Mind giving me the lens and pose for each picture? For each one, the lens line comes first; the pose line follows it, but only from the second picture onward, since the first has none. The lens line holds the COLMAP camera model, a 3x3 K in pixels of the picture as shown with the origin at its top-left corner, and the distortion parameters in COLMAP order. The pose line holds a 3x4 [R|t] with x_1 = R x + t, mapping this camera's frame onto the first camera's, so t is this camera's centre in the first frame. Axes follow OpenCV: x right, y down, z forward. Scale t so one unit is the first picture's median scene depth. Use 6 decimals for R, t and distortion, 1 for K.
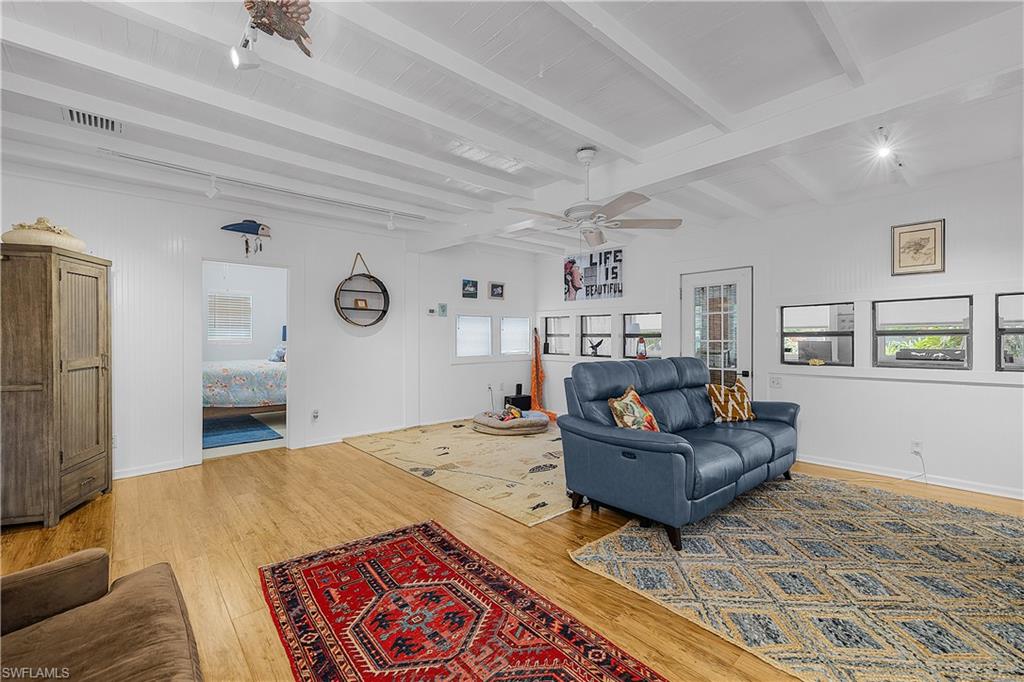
lens RADIAL K [[433.0, 0, 516.5], [0, 433.0, 340.4], [0, 0, 1]] dist [-0.001309, -0.000265]
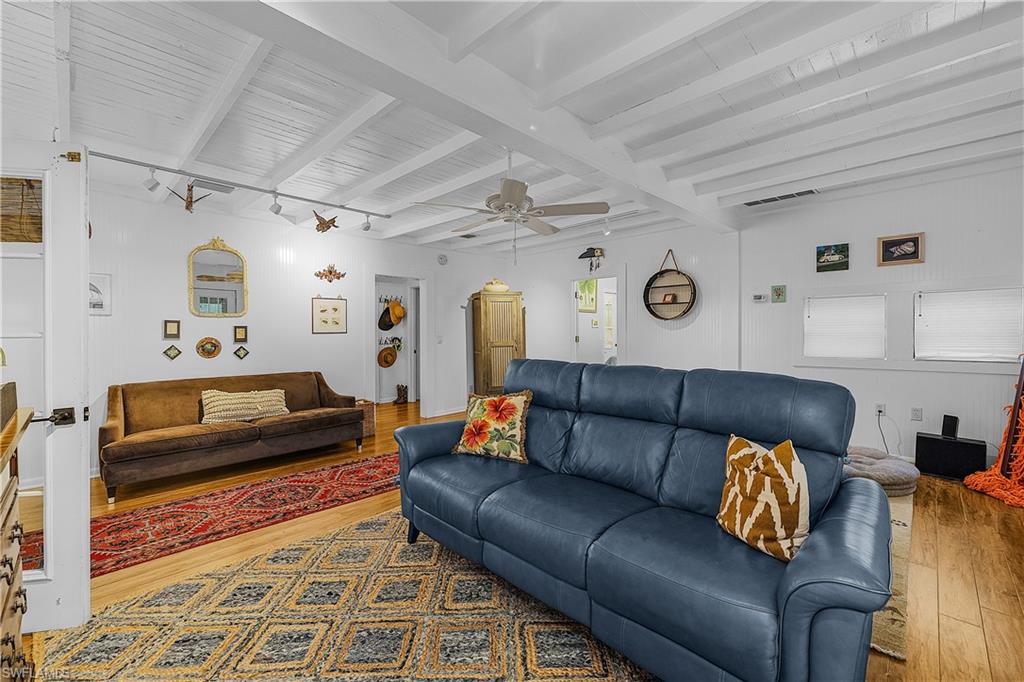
lens RADIAL K [[433.0, 0, 512.7], [0, 433.0, 336.8], [0, 0, 1]] dist [-0.001309, -0.000265]
pose [[0.057710, 0.013516, -0.998242, 0.688836], [0.001170, 0.999907, 0.013606, -0.006183], [0.998333, -0.001953, 0.057689, 0.583142]]
